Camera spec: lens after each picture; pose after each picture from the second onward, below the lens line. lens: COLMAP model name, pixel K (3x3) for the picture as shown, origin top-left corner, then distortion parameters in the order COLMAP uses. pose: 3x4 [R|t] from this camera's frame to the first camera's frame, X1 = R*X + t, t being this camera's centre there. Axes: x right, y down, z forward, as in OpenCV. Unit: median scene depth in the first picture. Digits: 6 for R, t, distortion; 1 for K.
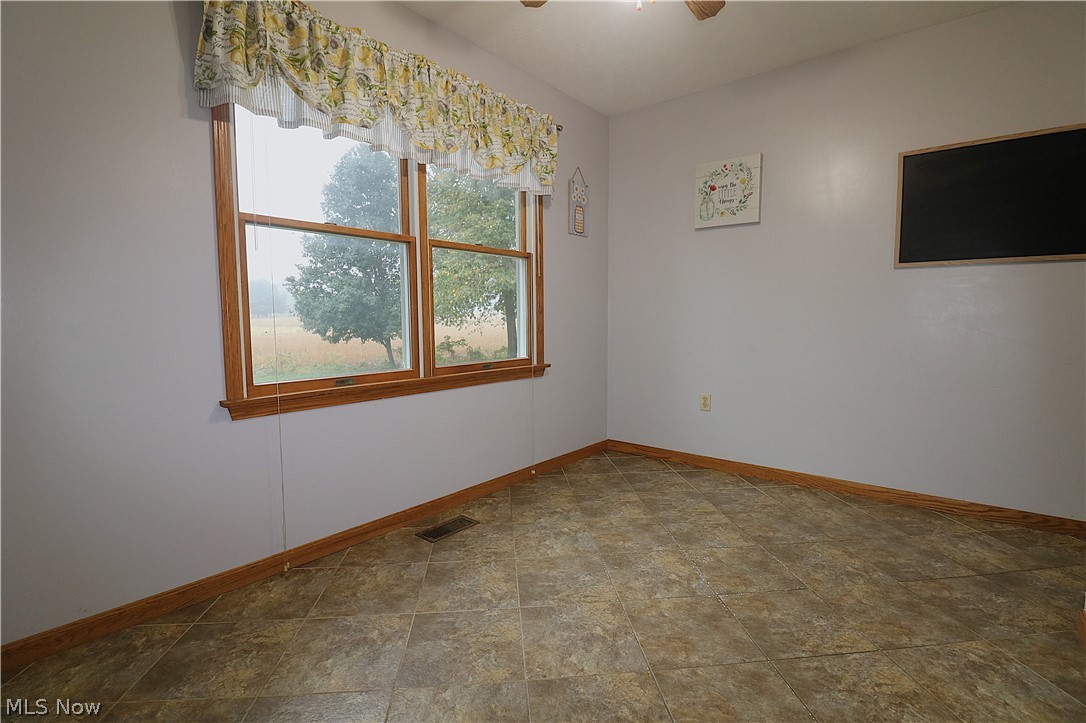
lens RADIAL K [[516.9, 0, 546.0], [0, 516.9, 358.5], [0, 0, 1]] dist [-0.015508, -0.000420]
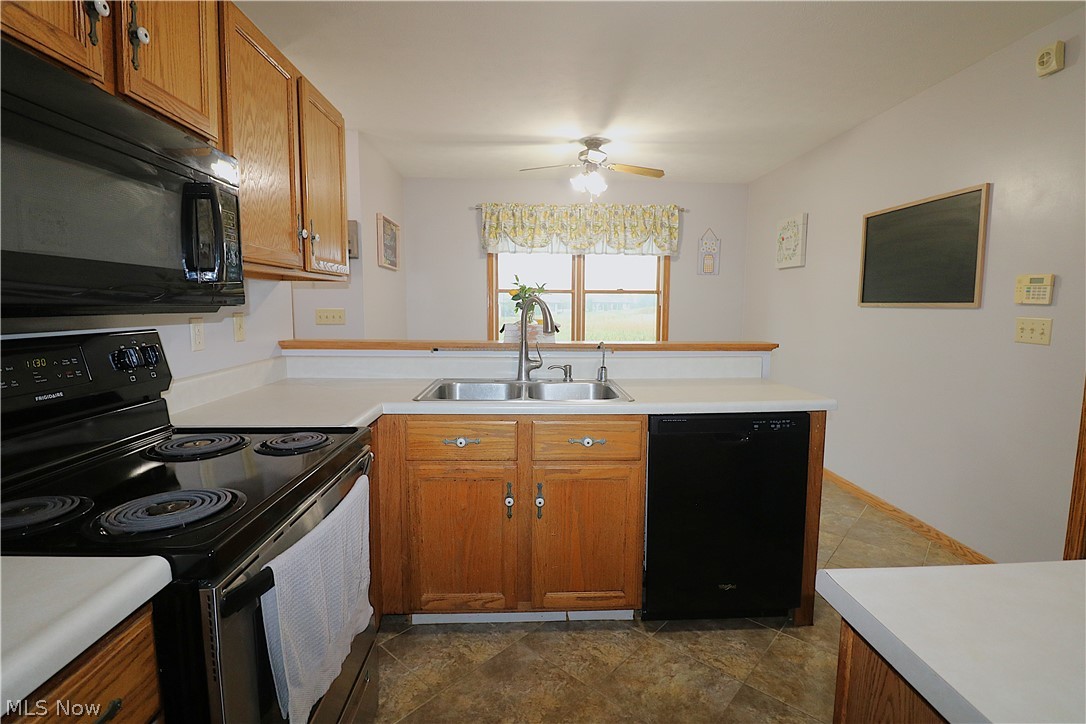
lens RADIAL K [[516.9, 0, 541.1], [0, 516.9, 358.5], [0, 0, 1]] dist [-0.015508, -0.000420]
pose [[0.653541, 0.089927, -0.751530, 1.177522], [-0.066856, 0.995894, 0.061028, -0.078308], [0.753932, 0.010360, 0.656870, -0.426488]]
